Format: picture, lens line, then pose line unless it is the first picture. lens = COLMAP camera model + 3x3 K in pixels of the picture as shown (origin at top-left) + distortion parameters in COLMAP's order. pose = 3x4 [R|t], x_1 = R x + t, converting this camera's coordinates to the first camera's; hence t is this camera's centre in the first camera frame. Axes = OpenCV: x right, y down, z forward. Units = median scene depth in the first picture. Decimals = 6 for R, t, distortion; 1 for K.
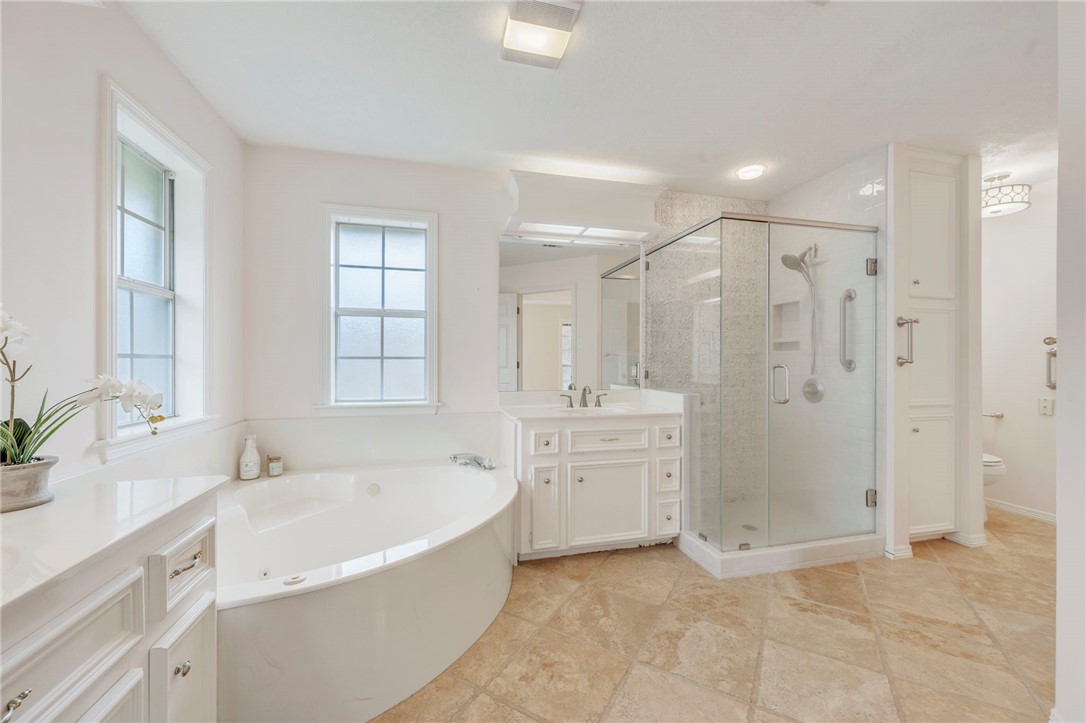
lens RADIAL K [[429.0, 0, 551.5], [0, 429.0, 360.9], [0, 0, 1]] dist [-0.000735, -0.000045]
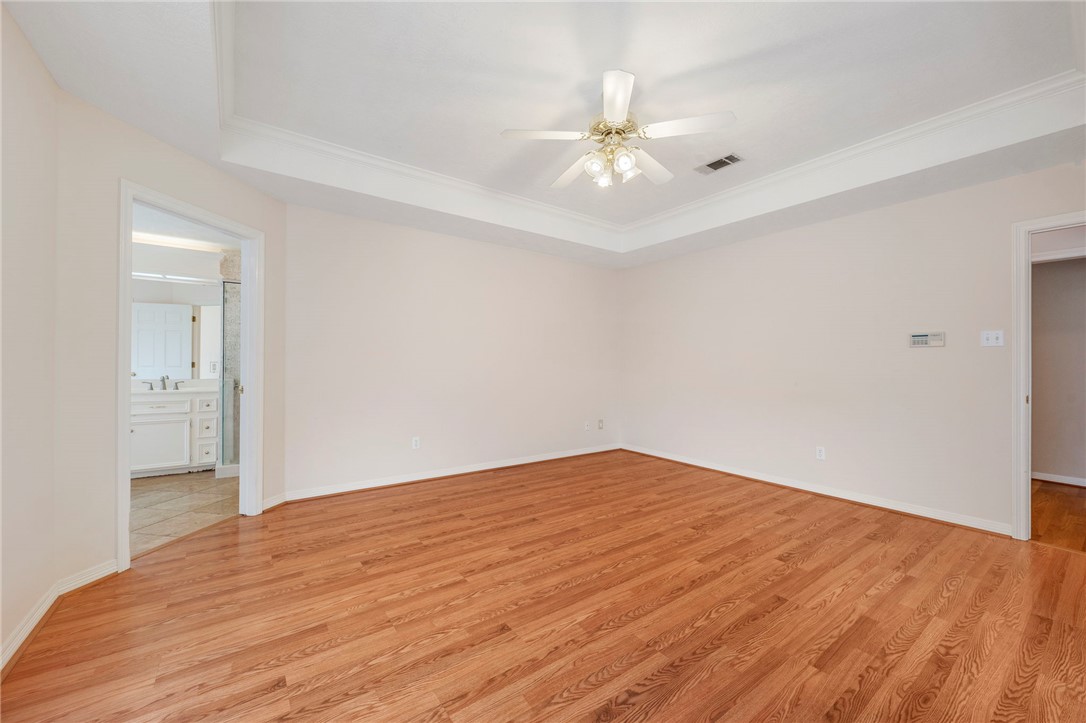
lens RADIAL K [[429.0, 0, 550.2], [0, 429.0, 364.1], [0, 0, 1]] dist [-0.000735, -0.000045]
pose [[0.927902, 0.008154, 0.372734, 0.961915], [-0.007551, 0.999967, -0.003077, 0.011107], [-0.372747, 0.000041, 0.927933, -1.156320]]
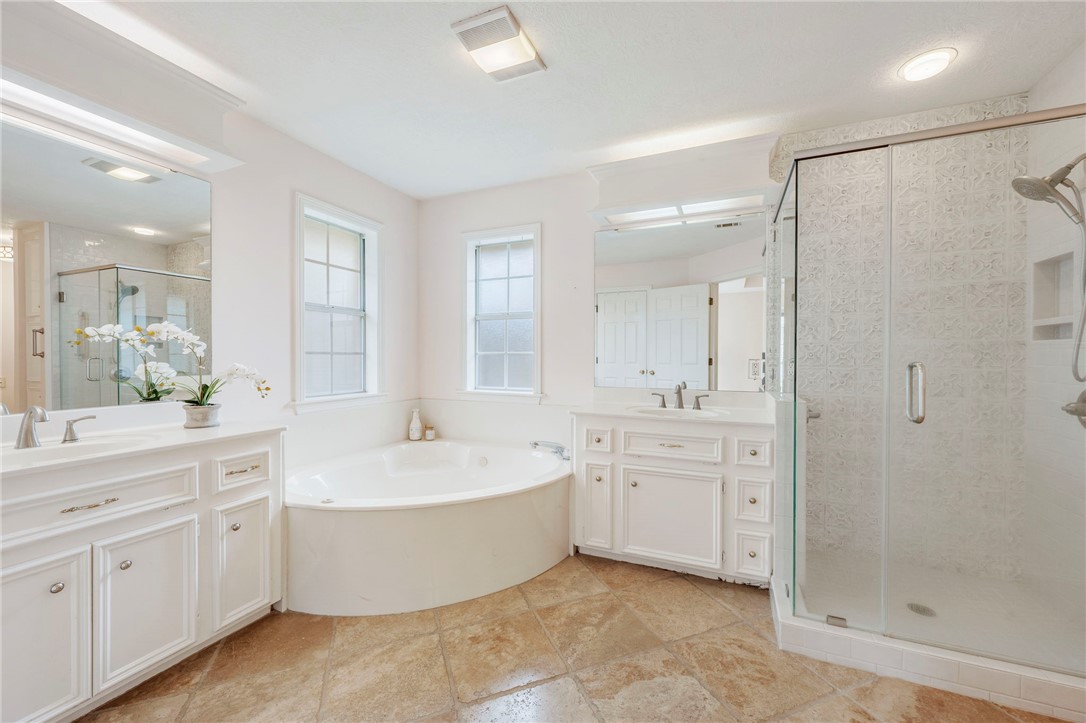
lens RADIAL K [[429.0, 0, 540.2], [0, 429.0, 360.9], [0, 0, 1]] dist [-0.000735, -0.000045]
pose [[0.785068, 0.006717, -0.619374, 0.485870], [-0.001097, 0.999955, 0.009453, 0.001695], [0.619409, -0.006742, 0.785039, 0.148124]]
